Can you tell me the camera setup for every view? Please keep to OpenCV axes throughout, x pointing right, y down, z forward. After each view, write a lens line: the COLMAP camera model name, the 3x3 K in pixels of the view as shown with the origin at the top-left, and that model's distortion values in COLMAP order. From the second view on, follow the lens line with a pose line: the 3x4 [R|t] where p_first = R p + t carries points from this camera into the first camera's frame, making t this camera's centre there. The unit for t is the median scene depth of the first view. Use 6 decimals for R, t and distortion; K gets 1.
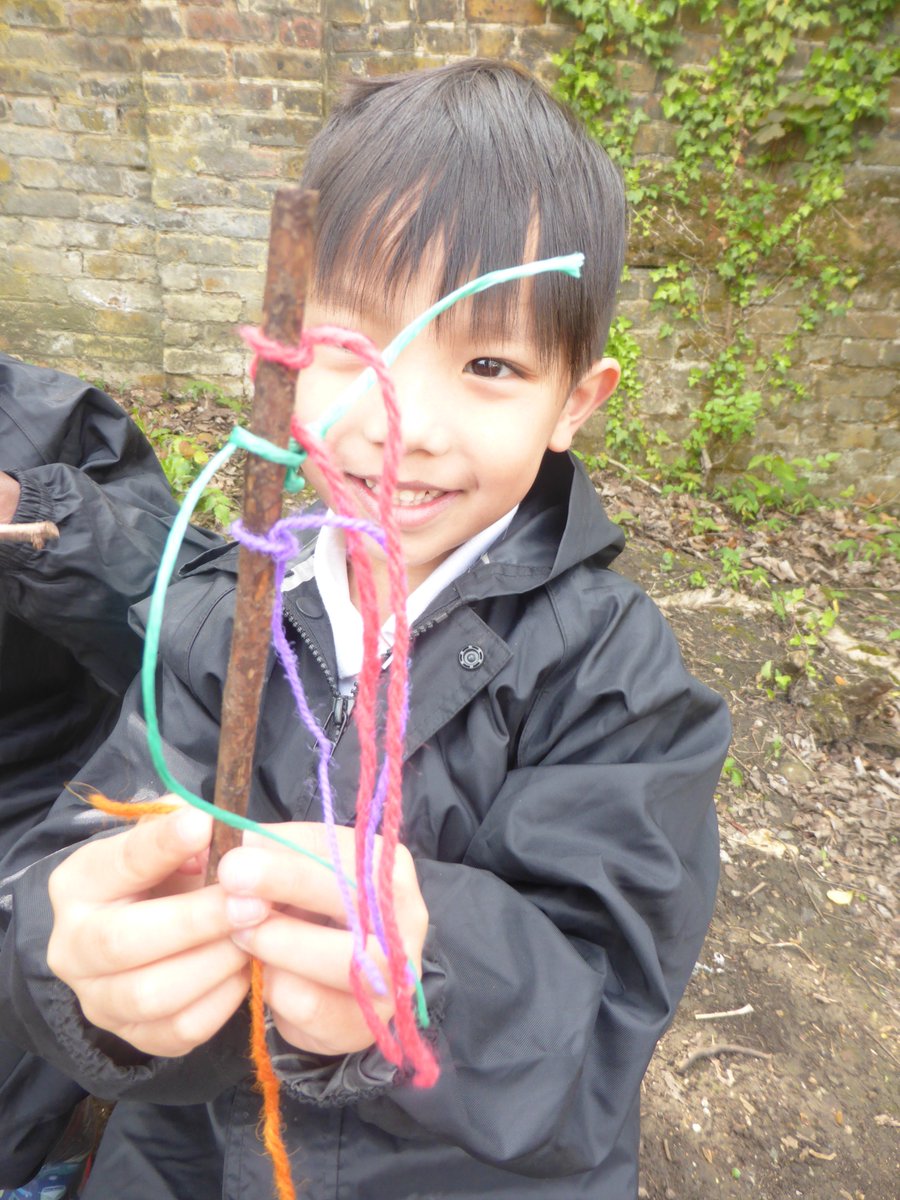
lens RADIAL K [[850.5, 0, 451.7], [0, 850.5, 599.8], [0, 0, 1]] dist [-0.037097, 0.015182]
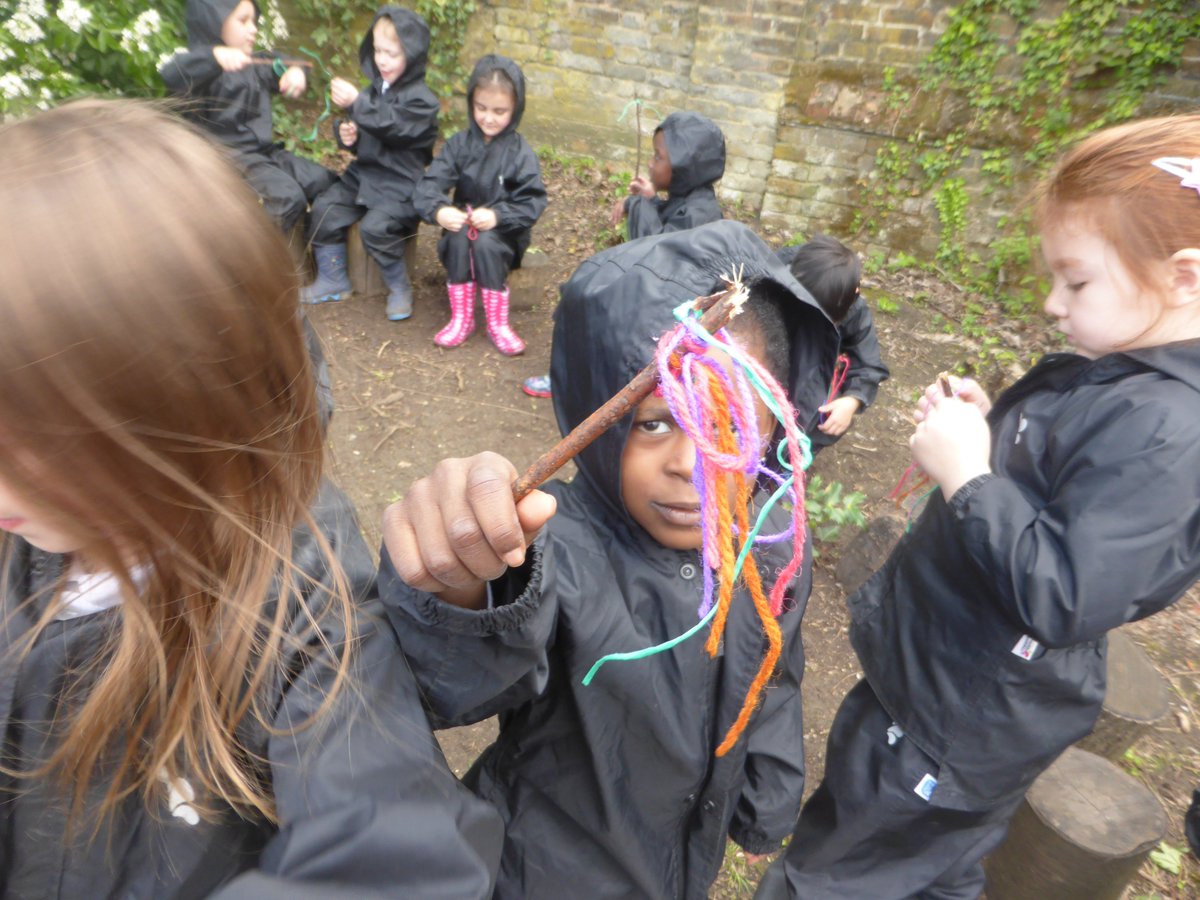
lens RADIAL K [[850.5, 0, 597.9], [0, 850.5, 450.5], [0, 0, 1]] dist [-0.037097, 0.015182]
pose [[0.938157, 0.206270, -0.278056, 0.108303], [-0.193562, 0.978389, 0.072722, 0.186399], [0.287047, -0.014404, 0.957808, -0.728994]]
